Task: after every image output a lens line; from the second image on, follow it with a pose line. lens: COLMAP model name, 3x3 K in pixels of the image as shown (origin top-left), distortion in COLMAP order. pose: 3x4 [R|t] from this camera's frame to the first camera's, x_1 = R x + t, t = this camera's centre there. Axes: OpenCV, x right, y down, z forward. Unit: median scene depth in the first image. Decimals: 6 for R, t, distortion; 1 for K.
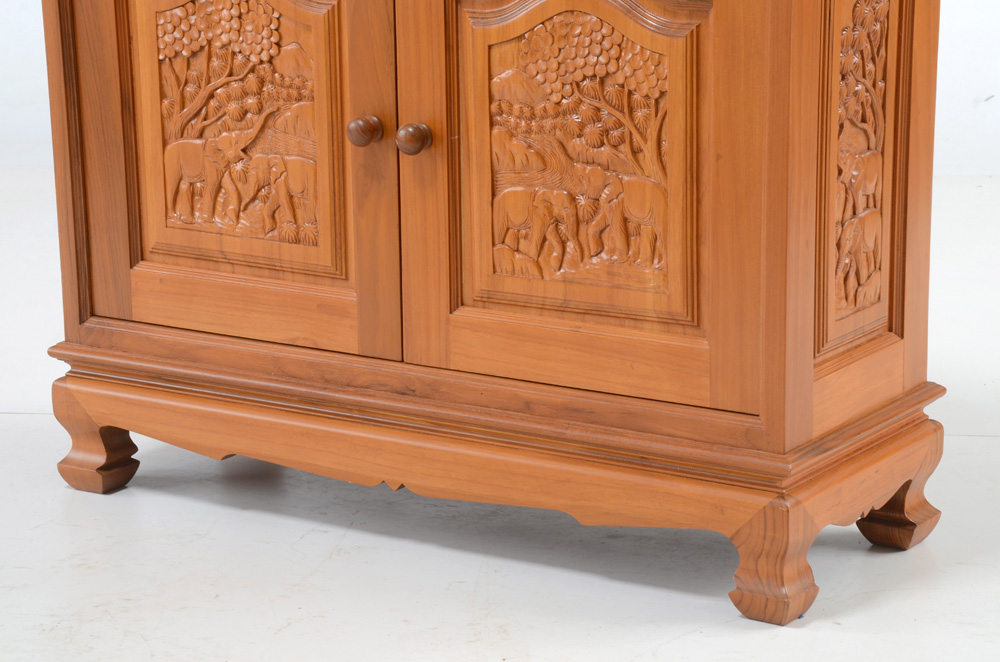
lens RADIAL K [[2821.1, 0, 500.0], [0, 2821.1, 331.0], [0, 0, 1]] dist [0.739432, 0.804881]
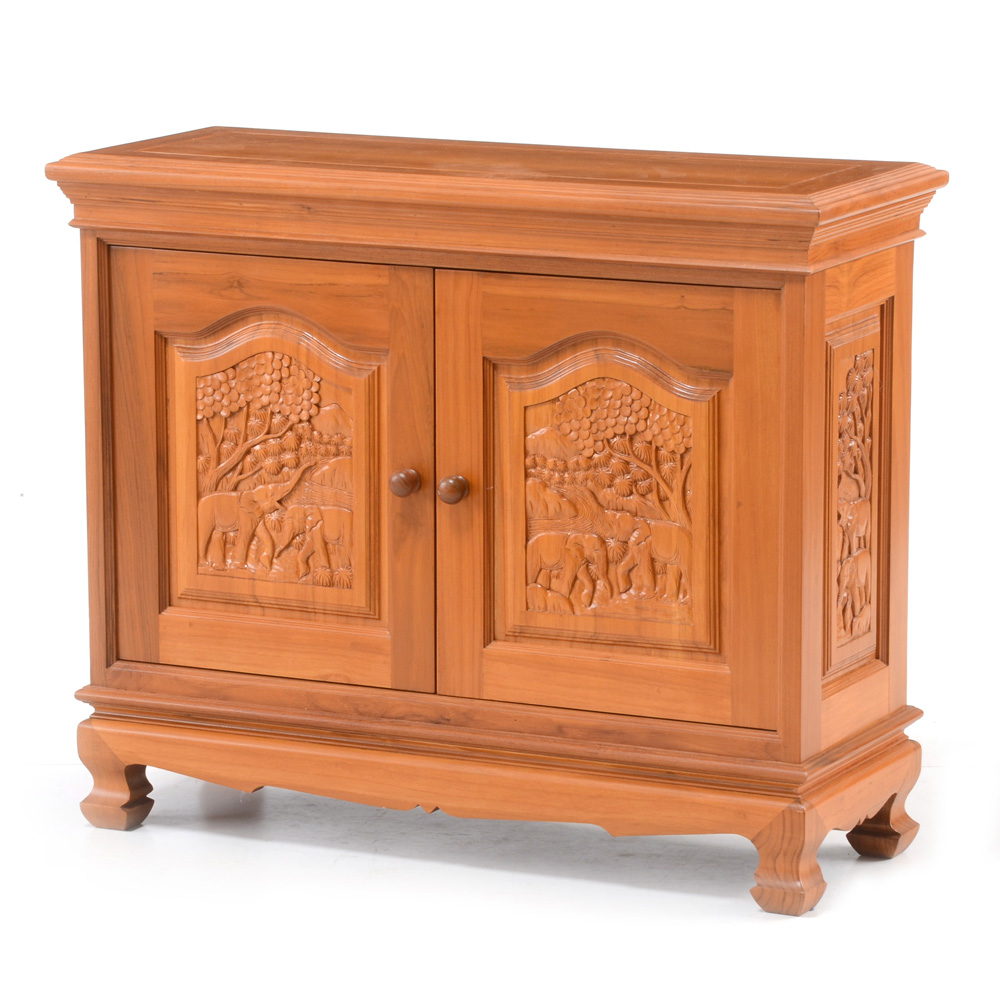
lens RADIAL K [[4776.9, 0, 499.3], [0, 4776.9, 534.6], [0, 0, 1]] dist [0.686444, 2.398389]
pose [[0.993286, -0.011443, 0.115121, -0.227642], [0.017018, 0.998723, -0.047563, 0.038803], [-0.114430, 0.049202, 0.992212, -0.852826]]
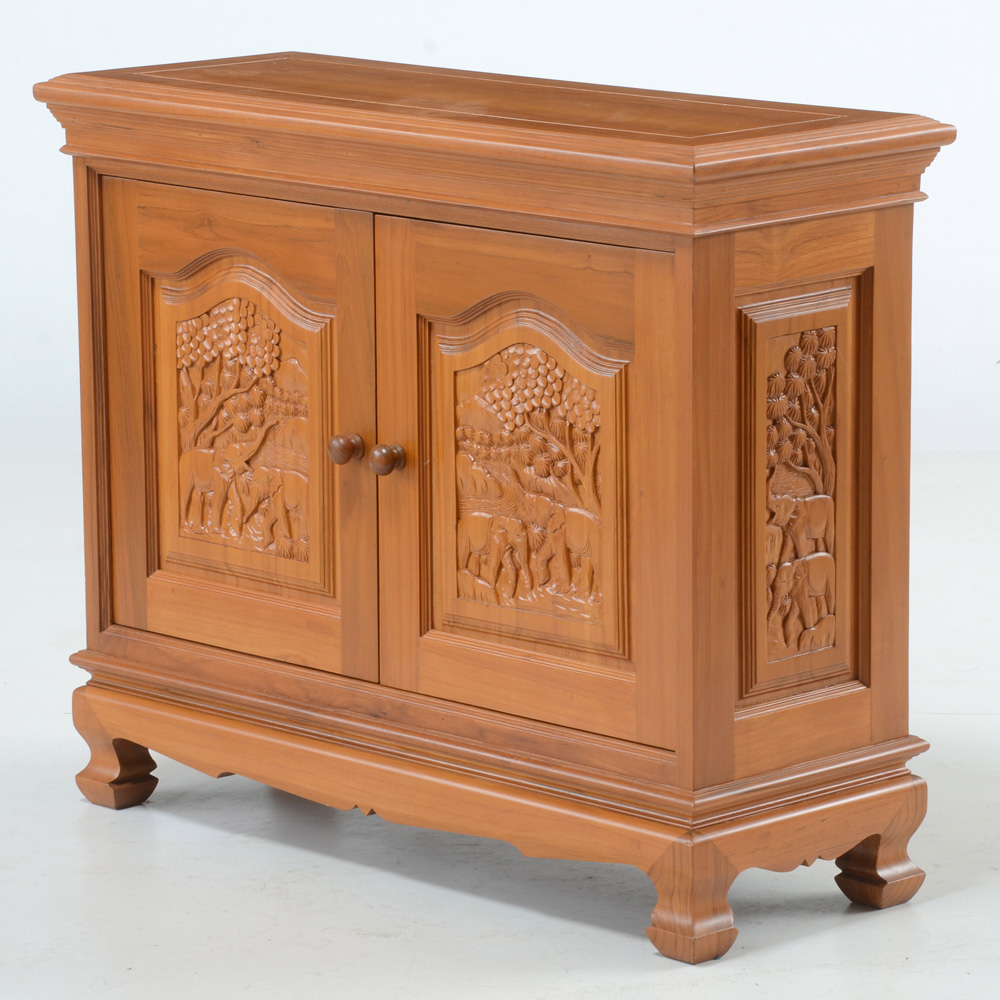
lens RADIAL K [[5034.8, 0, 500.0], [0, 5034.8, 500.0], [0, 0, 1]] dist [0.919432, -0.601049]
pose [[0.977054, 0.047396, -0.207652, 0.378566], [-0.056545, 0.997663, -0.038347, 0.012396], [0.205350, 0.049208, 0.977451, -0.728586]]
